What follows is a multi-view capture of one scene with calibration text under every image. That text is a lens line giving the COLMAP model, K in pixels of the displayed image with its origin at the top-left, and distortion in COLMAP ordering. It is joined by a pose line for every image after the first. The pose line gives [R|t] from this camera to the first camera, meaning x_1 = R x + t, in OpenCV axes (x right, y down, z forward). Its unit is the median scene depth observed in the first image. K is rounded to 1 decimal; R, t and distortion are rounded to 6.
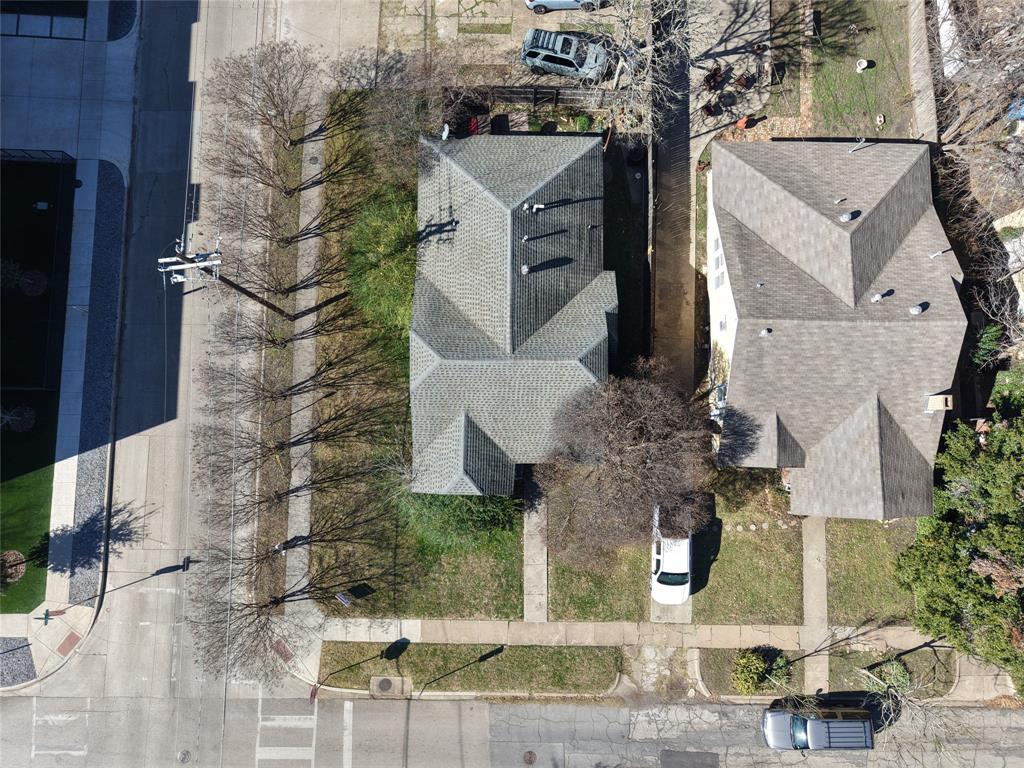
lens RADIAL K [[690.1, 0, 512.4], [0, 690.1, 385.7], [0, 0, 1]] dist [0.012767, -0.012147]
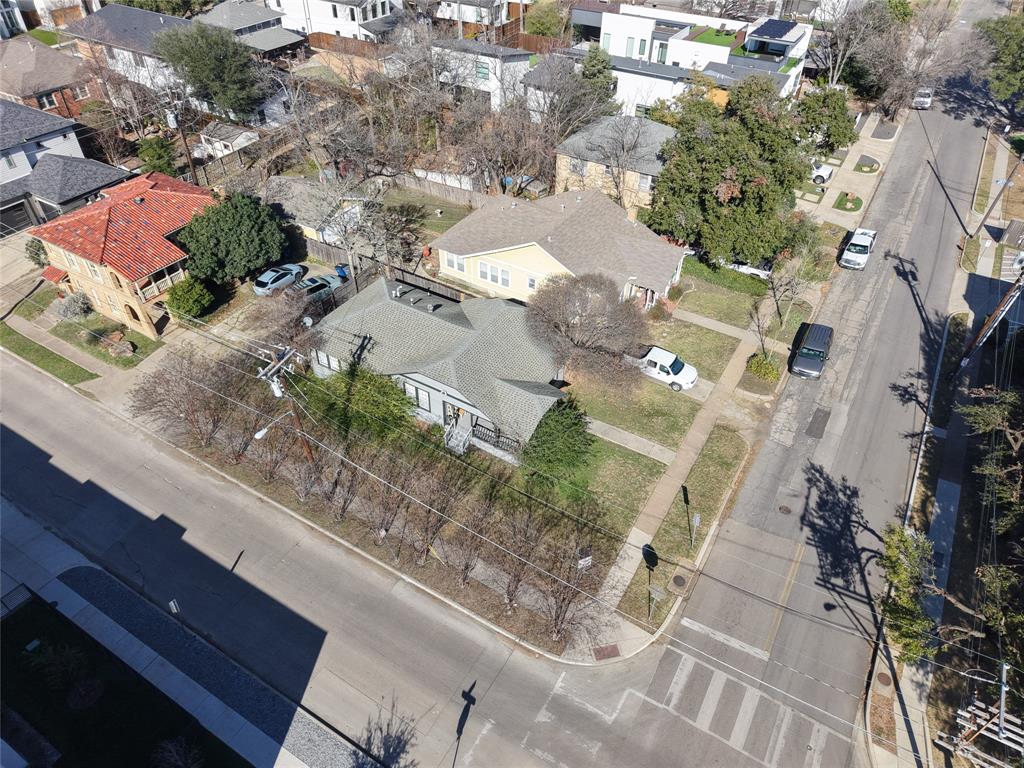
lens RADIAL K [[690.1, 0, 512.1], [0, 690.1, 380.4], [0, 0, 1]] dist [0.012767, -0.012147]
pose [[0.504440, -0.566896, 0.651282, -0.792308], [0.859925, 0.397898, -0.319697, 0.428071], [-0.077909, 0.721322, 0.688204, 0.116378]]
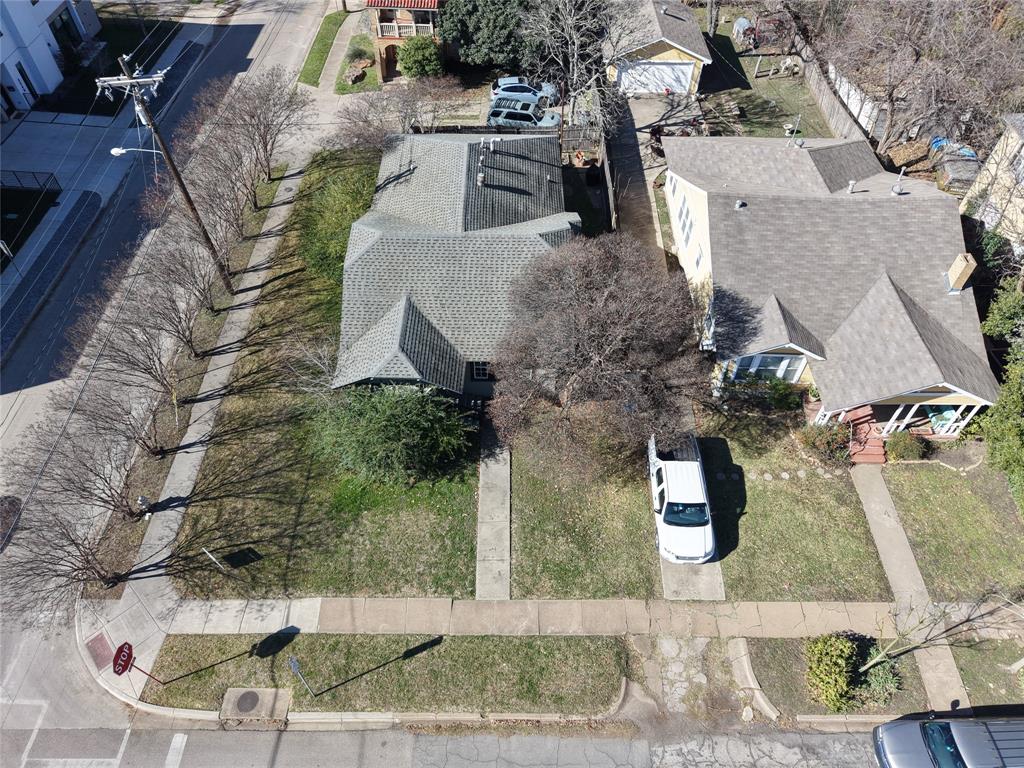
lens RADIAL K [[690.1, 0, 511.2], [0, 690.1, 384.8], [0, 0, 1]] dist [0.012767, -0.012147]
pose [[0.999973, -0.007169, -0.001641, 0.054022], [0.004916, 0.817502, -0.575904, 0.556063], [0.005470, 0.575881, 0.817515, 0.333326]]
